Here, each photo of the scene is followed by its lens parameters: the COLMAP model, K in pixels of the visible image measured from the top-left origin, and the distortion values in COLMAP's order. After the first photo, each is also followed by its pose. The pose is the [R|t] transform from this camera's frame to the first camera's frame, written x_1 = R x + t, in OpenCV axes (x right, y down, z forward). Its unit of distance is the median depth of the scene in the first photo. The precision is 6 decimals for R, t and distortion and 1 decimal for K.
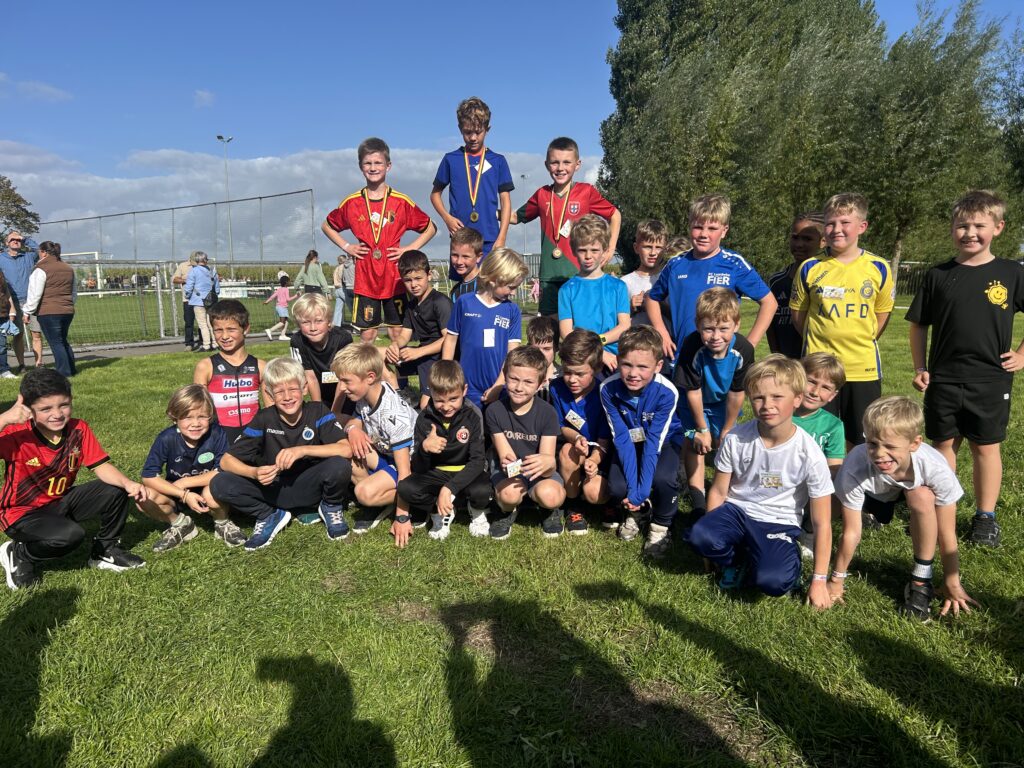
lens RADIAL K [[780.1, 0, 505.6], [0, 780.1, 374.2], [0, 0, 1]] dist [0.040918, -0.037521]
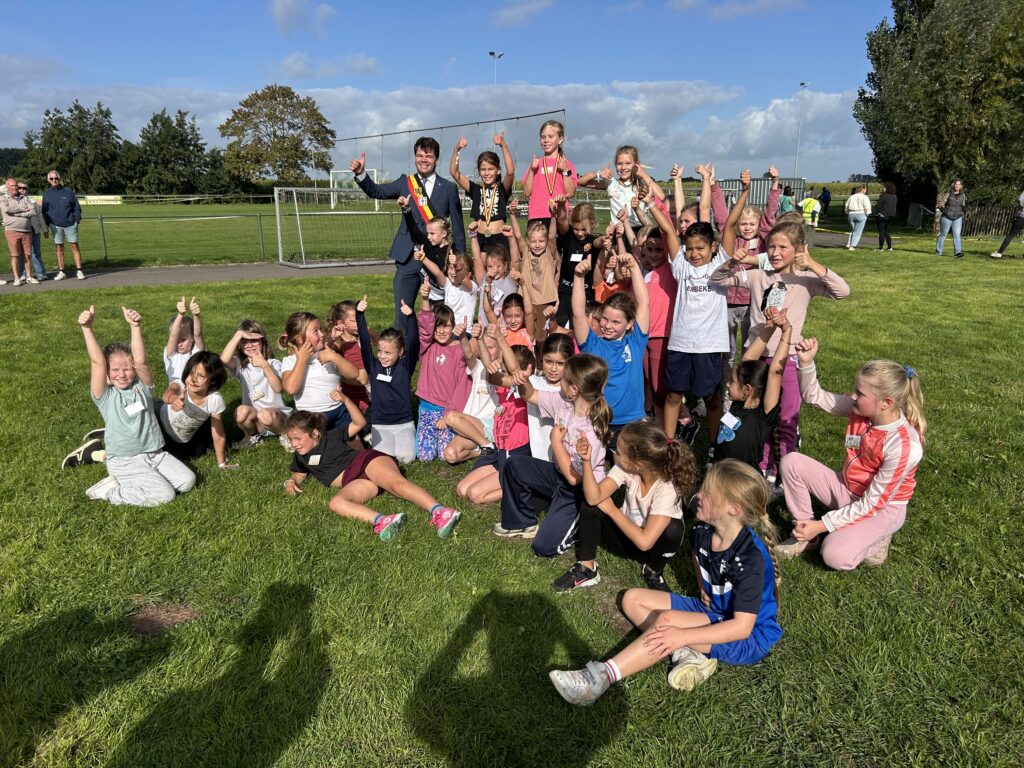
lens RADIAL K [[780.1, 0, 511.6], [0, 780.1, 386.9], [0, 0, 1]] dist [0.040918, -0.037521]
pose [[0.948725, 0.101465, -0.299375, 0.326104], [-0.064393, 0.989260, 0.131219, -0.053024], [0.309474, -0.105213, 0.945069, -0.374659]]
